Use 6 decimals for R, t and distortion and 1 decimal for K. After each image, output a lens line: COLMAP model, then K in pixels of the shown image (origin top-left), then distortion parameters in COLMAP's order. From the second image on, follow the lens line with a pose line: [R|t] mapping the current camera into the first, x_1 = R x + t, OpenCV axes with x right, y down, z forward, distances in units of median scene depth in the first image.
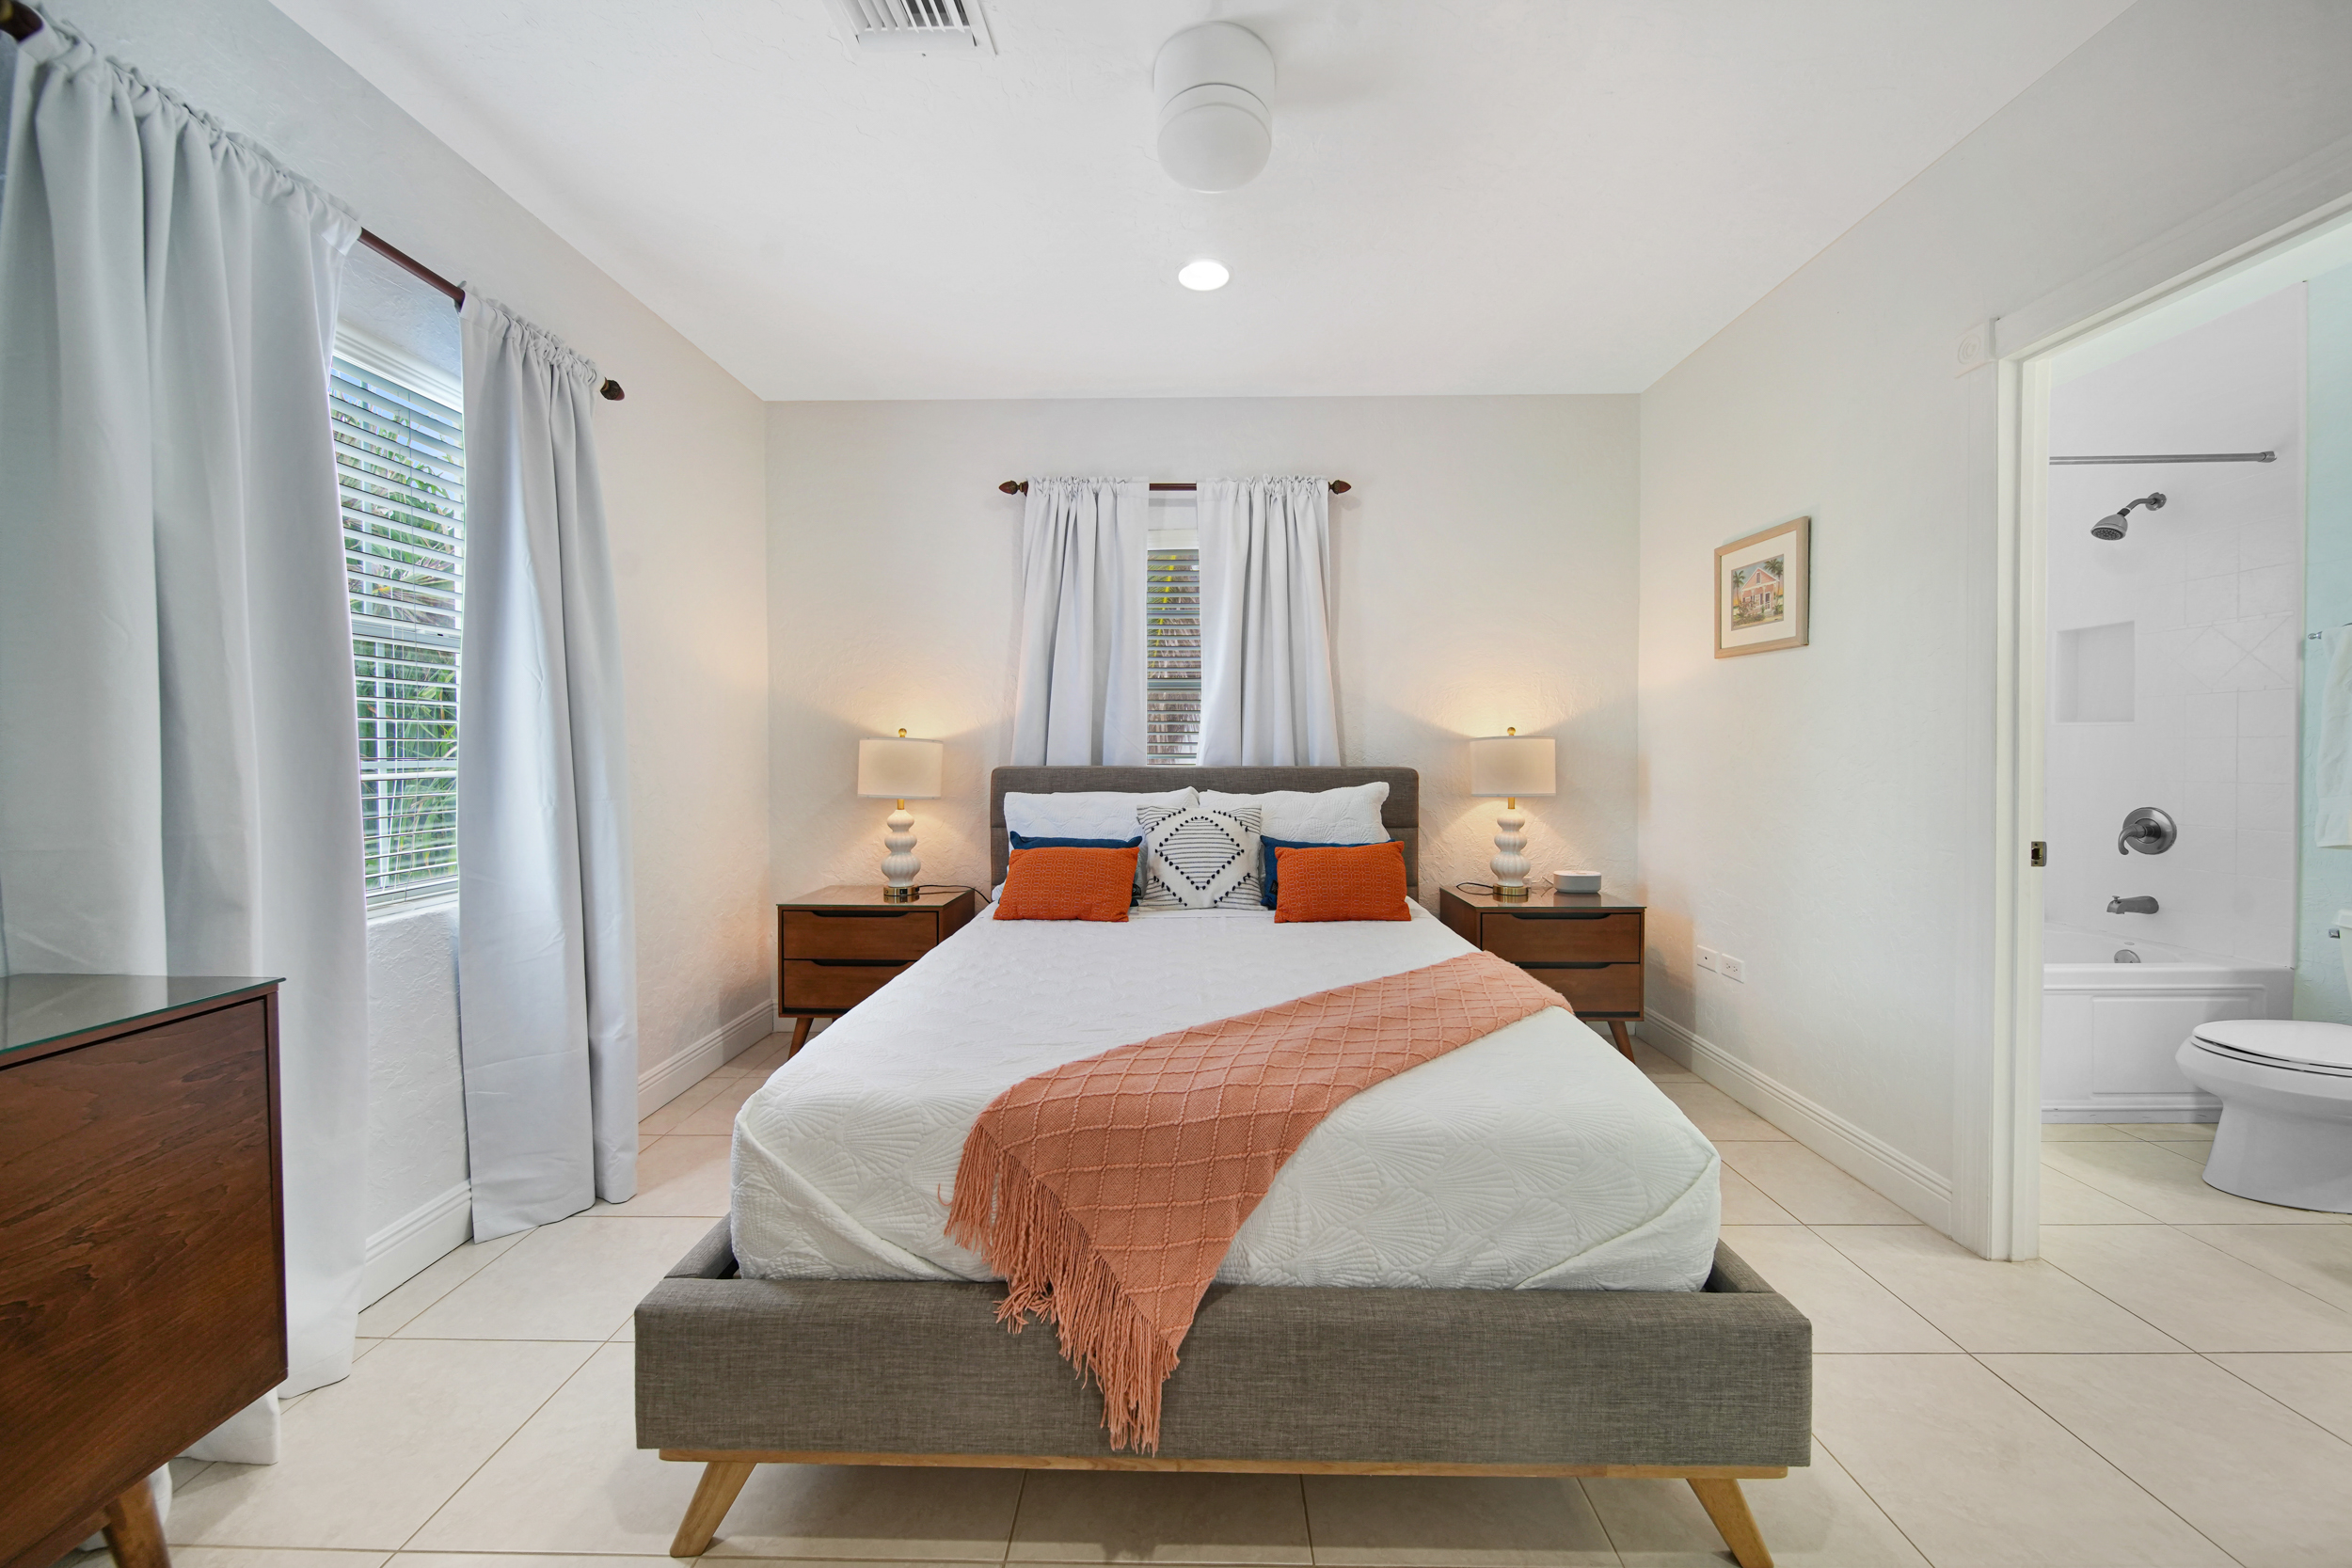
lens RADIAL K [[837.6, 0, 1185.8], [0, 837.6, 760.7], [0, 0, 1]] dist [-0.000315, -0.000931]
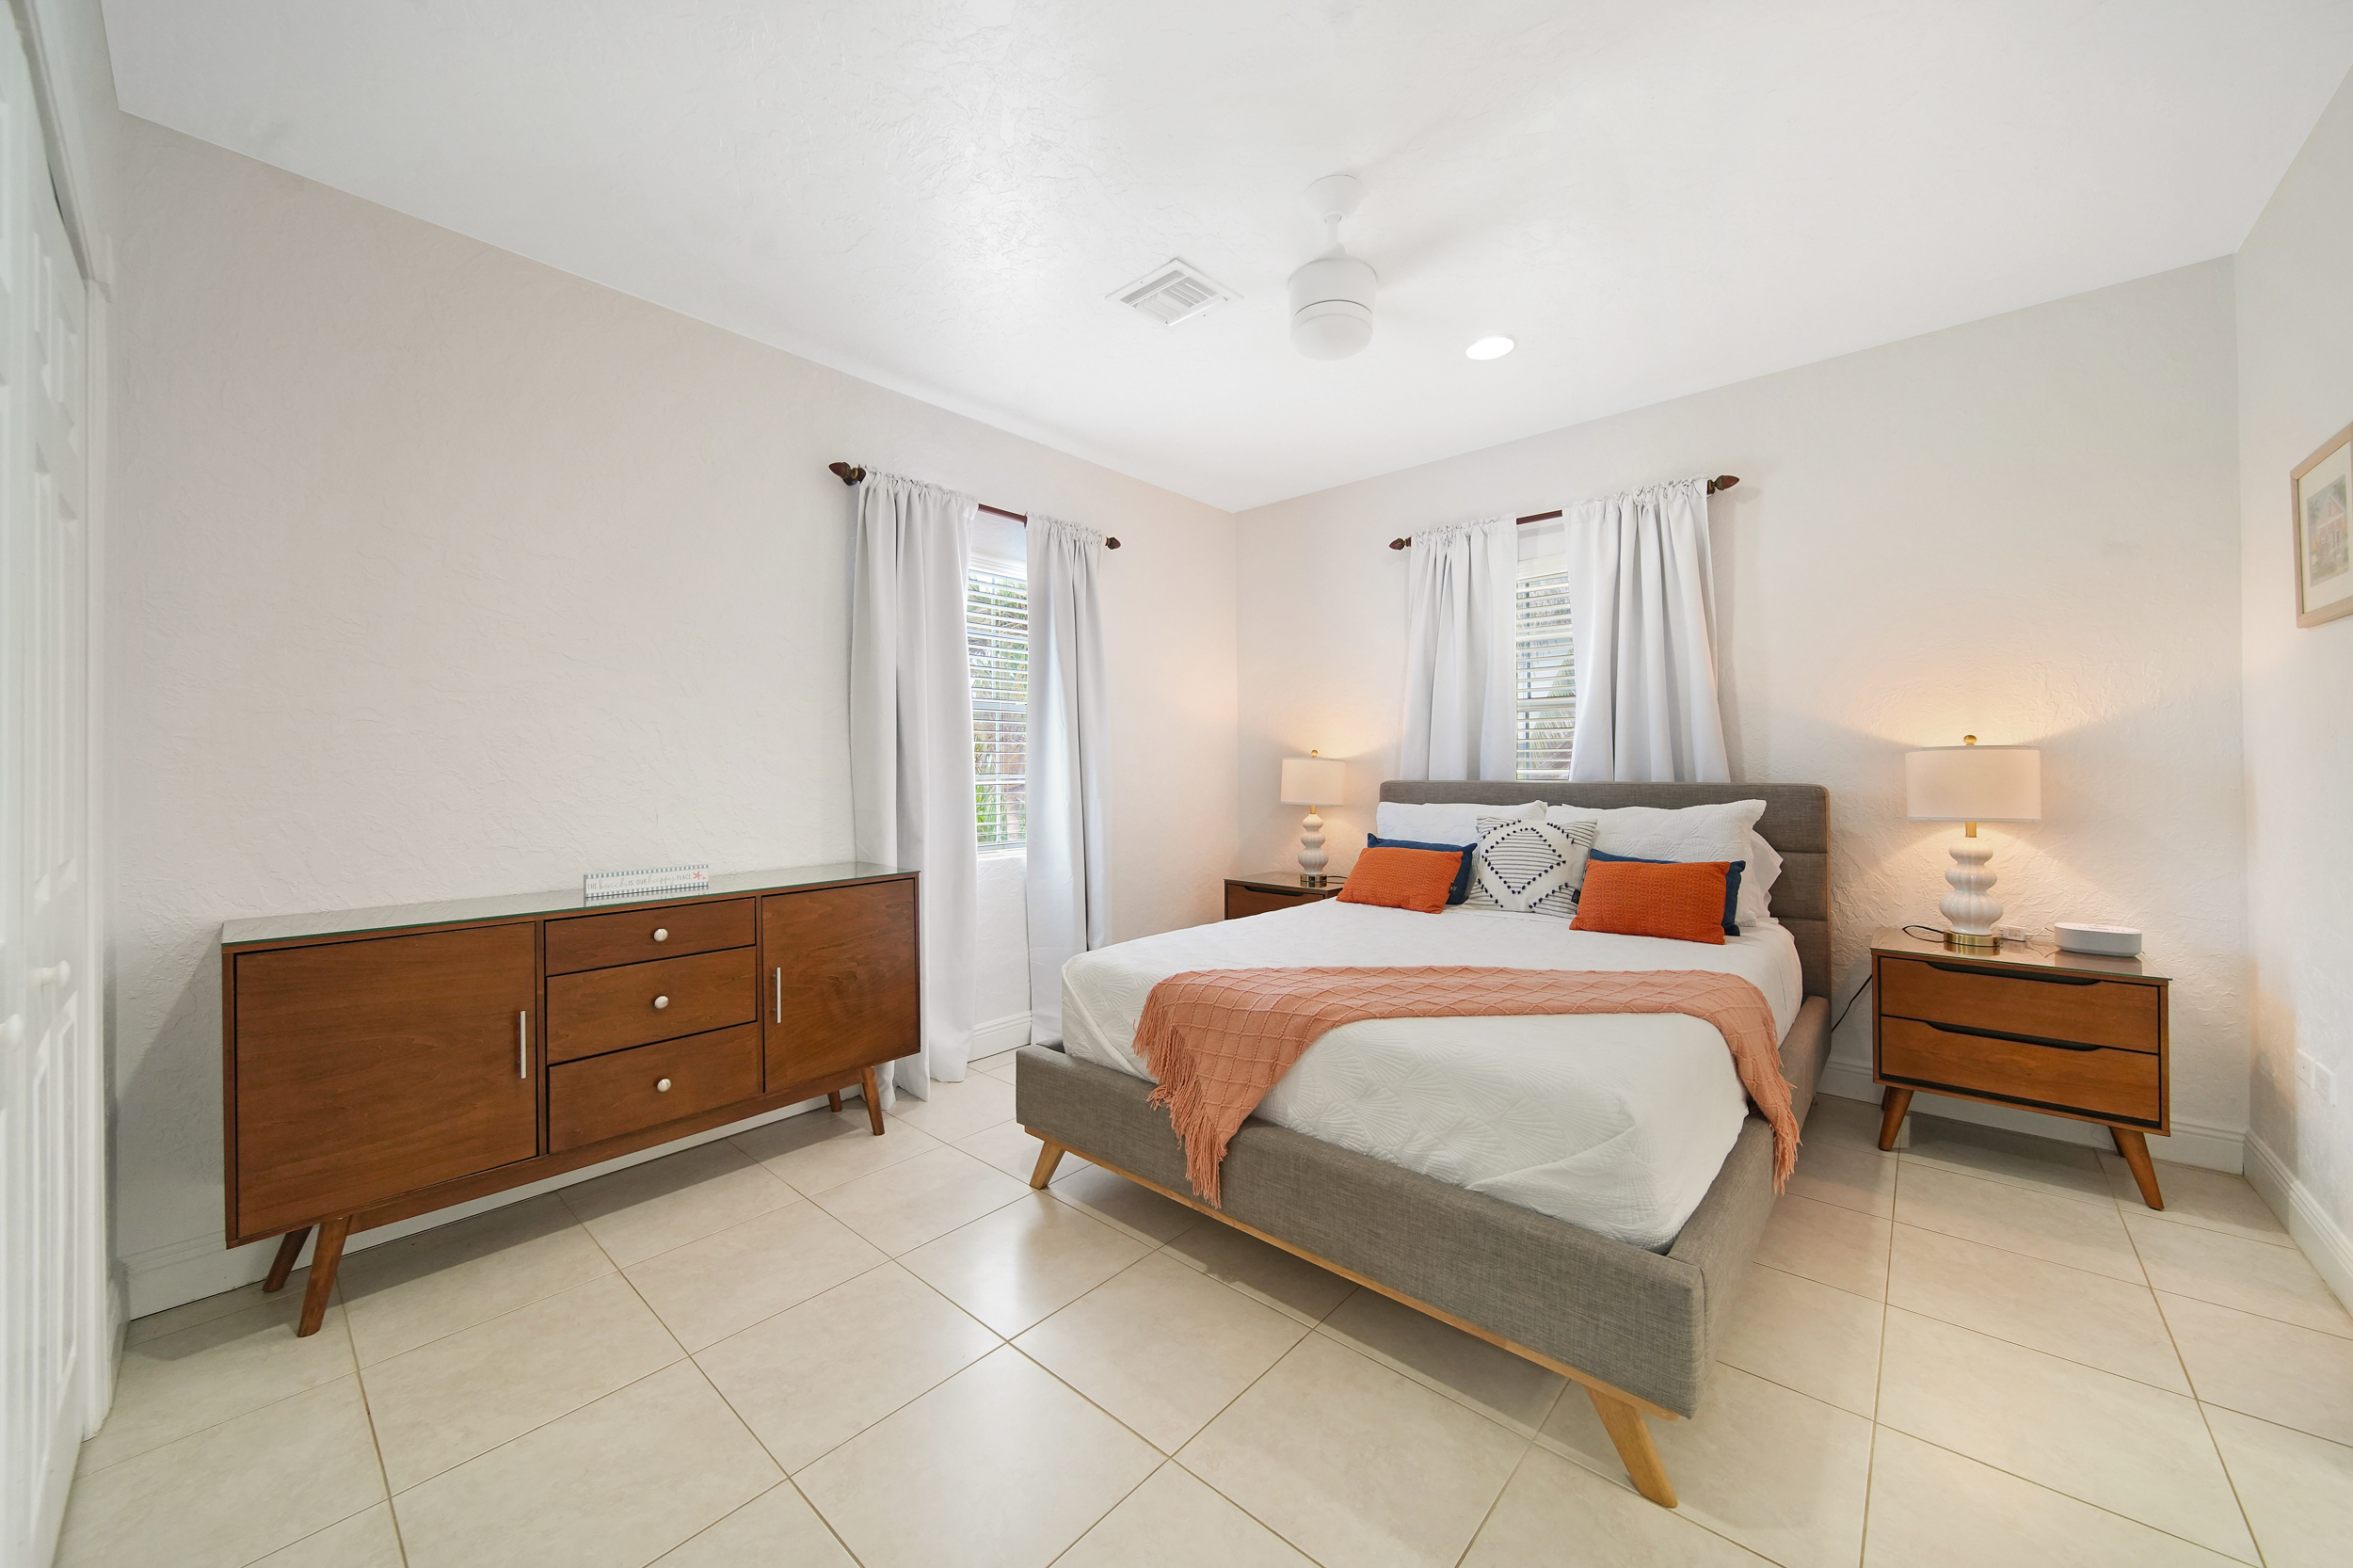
lens RADIAL K [[838.1, 0, 1186.3], [0, 838.1, 760.7], [0, 0, 1]] dist [-0.000315, -0.000931]
pose [[0.766245, -0.009728, -0.642475, 0.411549], [-0.002550, 0.999831, -0.018180, 0.001501], [0.642544, 0.015569, 0.766091, -0.120015]]
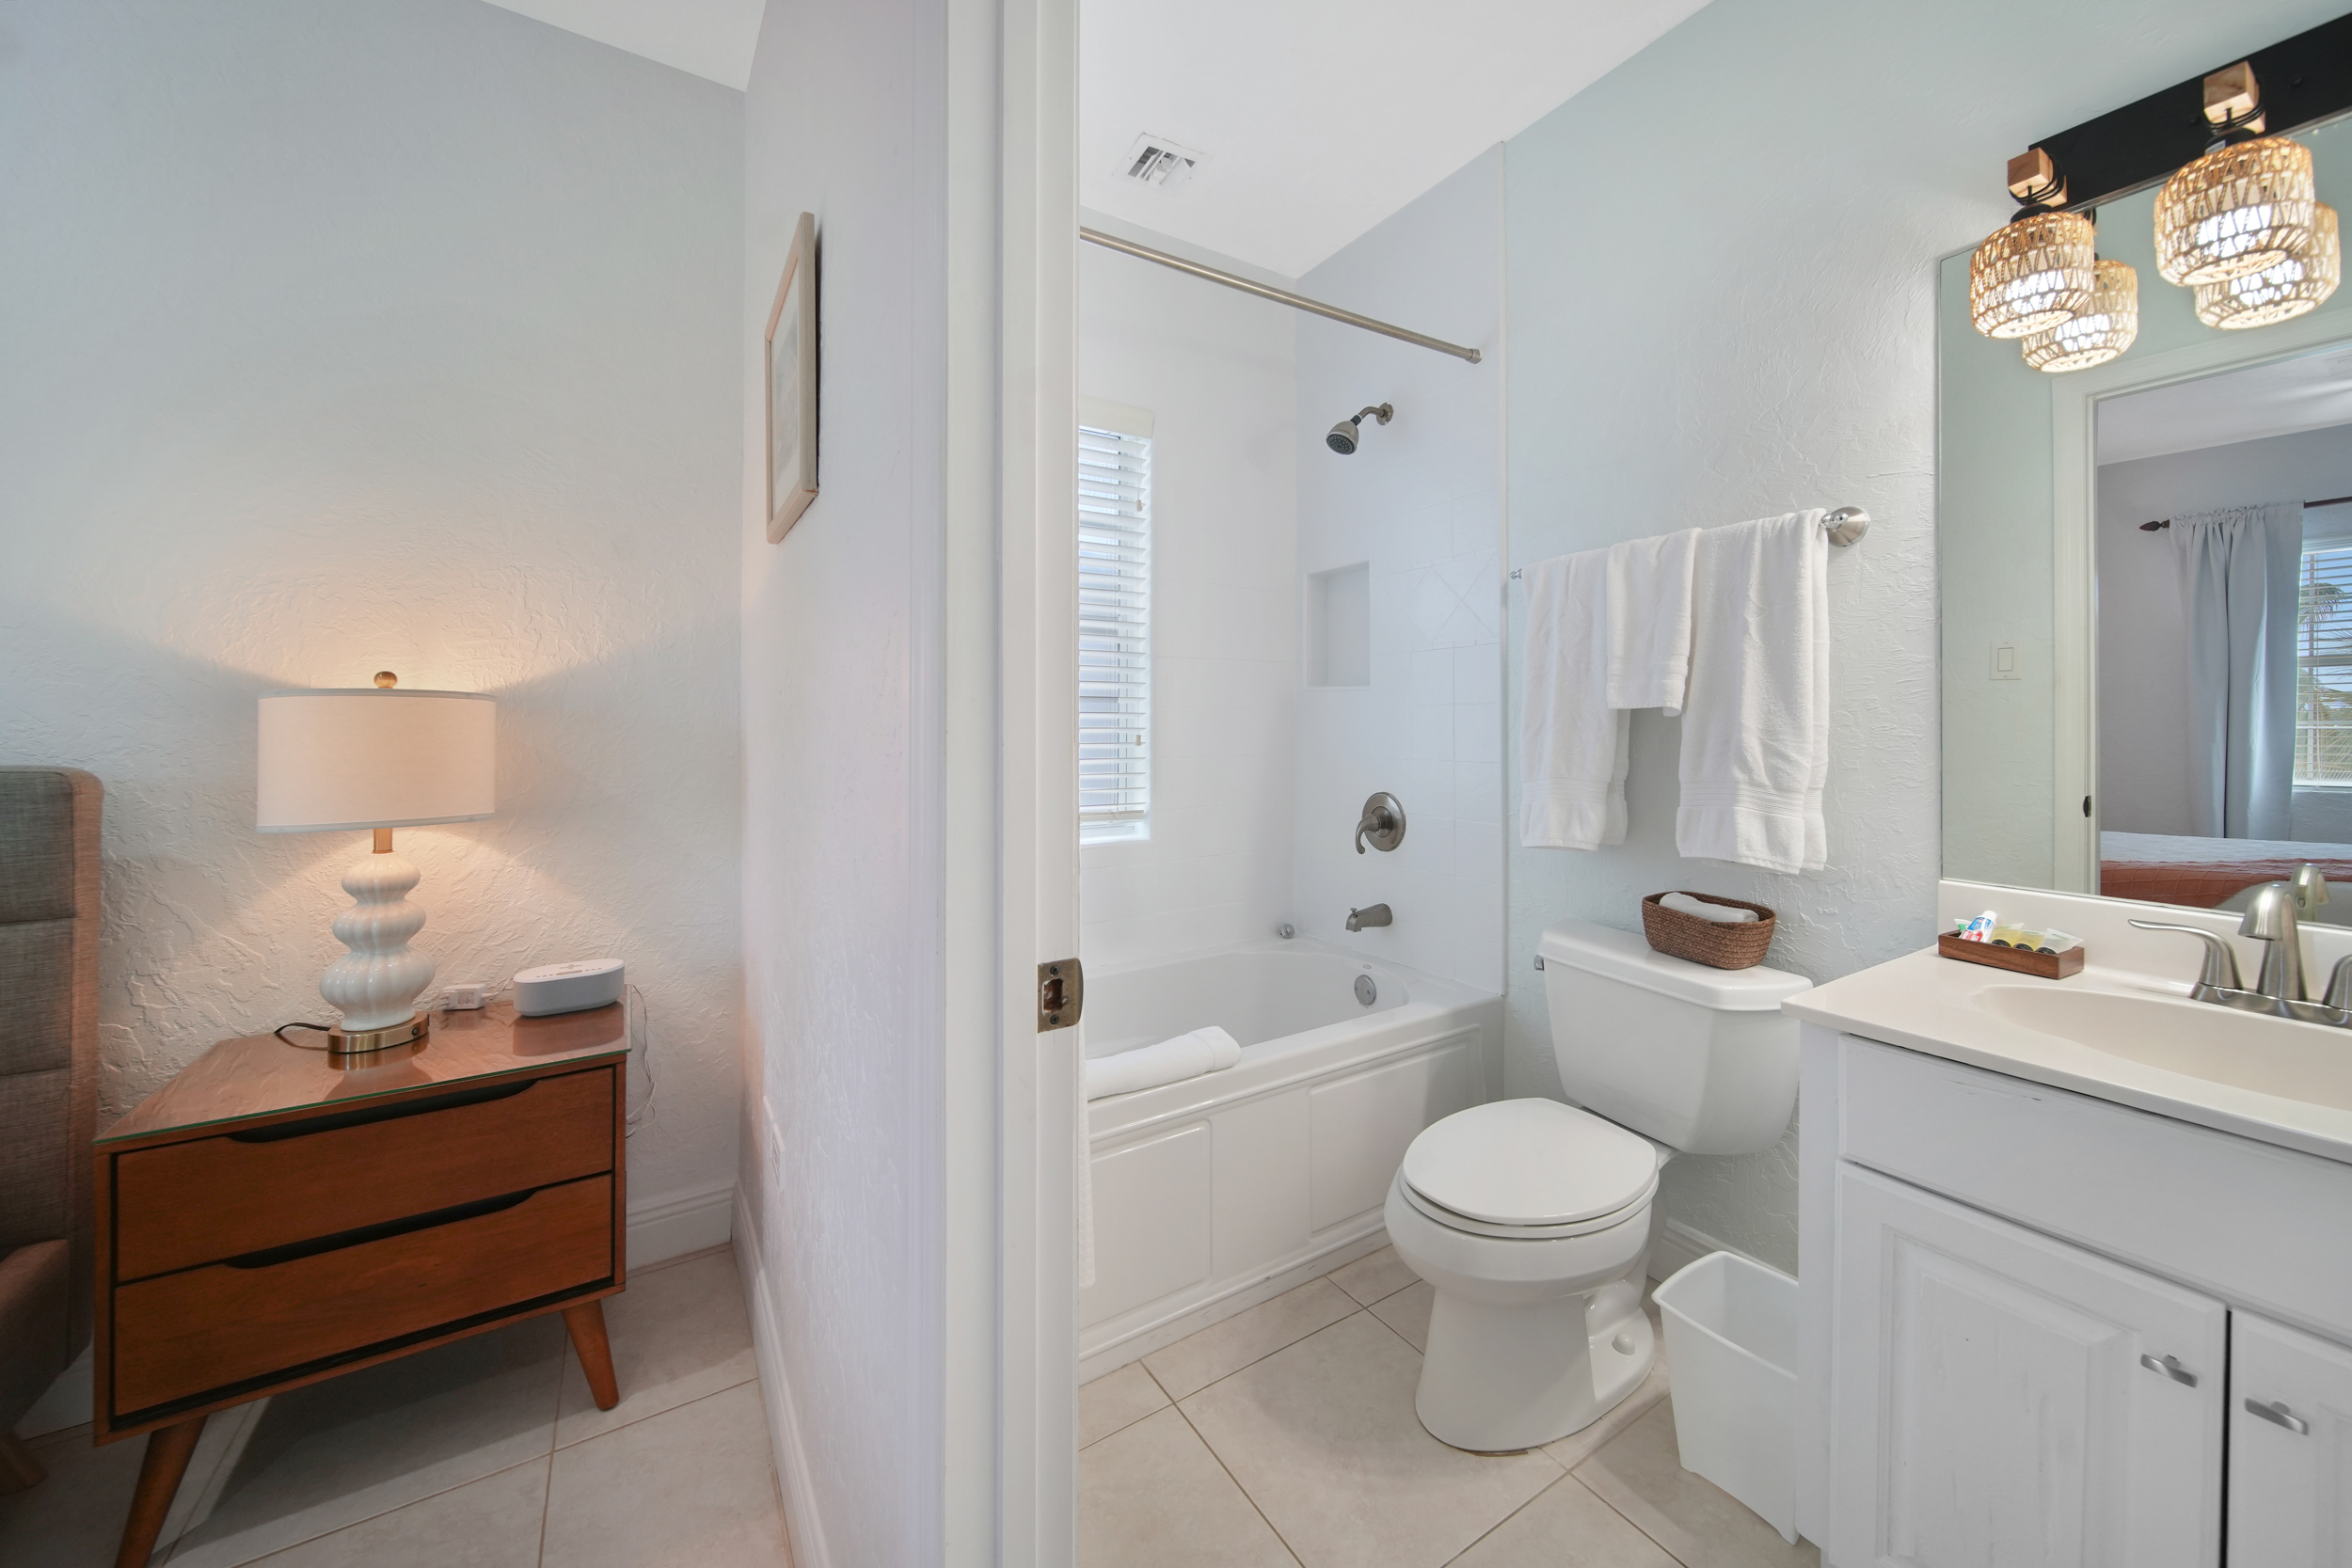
lens RADIAL K [[883.5, 0, 1163.9], [0, 883.5, 726.2], [0, 0, 1]] dist [0.017289, -0.000085]
pose [[0.844653, -0.002181, 0.535310, 0.607811], [0.008602, 0.999918, -0.009499, -0.001991], [-0.535245, 0.012628, 0.844602, 0.460607]]
